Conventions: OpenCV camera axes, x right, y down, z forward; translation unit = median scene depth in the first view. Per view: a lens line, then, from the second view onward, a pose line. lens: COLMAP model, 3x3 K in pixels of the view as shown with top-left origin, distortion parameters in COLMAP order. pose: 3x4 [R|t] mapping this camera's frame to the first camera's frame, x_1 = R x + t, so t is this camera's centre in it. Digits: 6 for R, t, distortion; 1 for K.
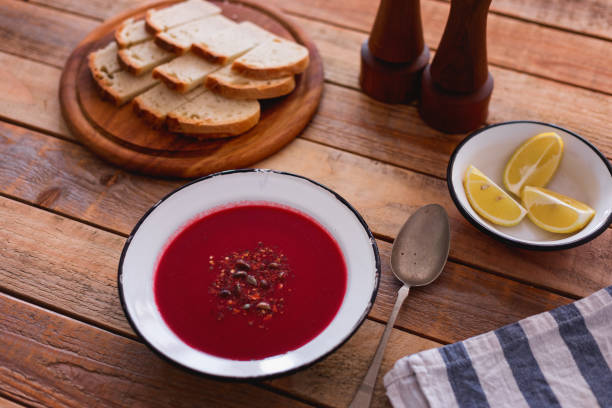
lens RADIAL K [[984.4, 0, 306.0], [0, 984.4, 204.0], [0, 0, 1]] dist [-0.002074, -0.085373]
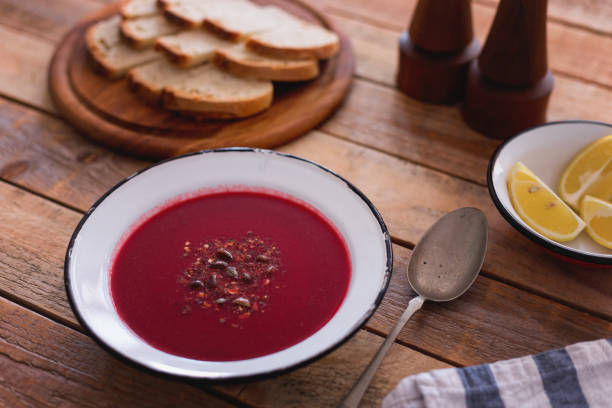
lens RADIAL K [[984.4, 0, 306.0], [0, 984.4, 204.0], [0, 0, 1]] dist [-0.002074, -0.085373]
pose [[0.993807, 0.077280, -0.079848, 0.061786], [-0.087377, 0.987410, -0.131859, 0.117734], [0.068653, 0.138019, 0.988047, 0.193645]]
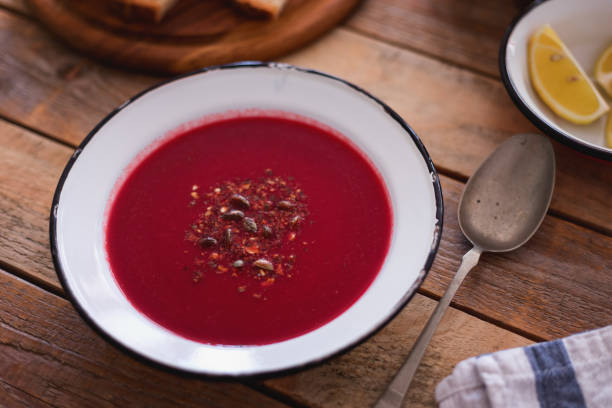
lens RADIAL K [[1004.4, 0, 306.0], [0, 1004.4, 204.0], [0, 0, 1]] dist [-0.036136, 0.070942]
pose [[0.995514, 0.059962, -0.073188, 0.030891], [-0.055575, 0.996615, 0.060573, 0.018699], [0.076573, -0.056234, 0.995477, 0.306012]]
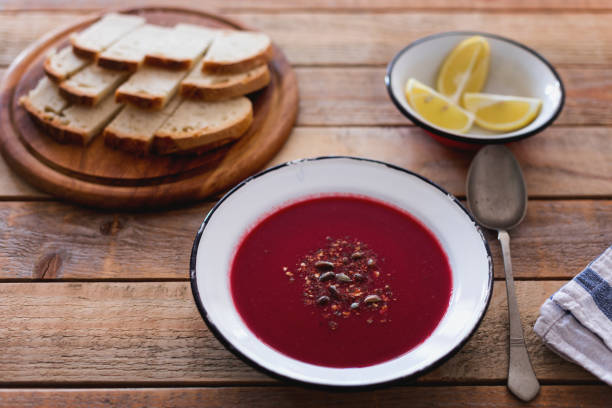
lens RADIAL K [[984.4, 0, 306.0], [0, 984.4, 204.0], [0, 0, 1]] dist [-0.002074, -0.085373]
pose [[0.917290, -0.270944, 0.291836, -0.305319], [0.289482, 0.956943, -0.021456, 0.023530], [-0.273457, 0.104163, 0.956228, 0.169262]]
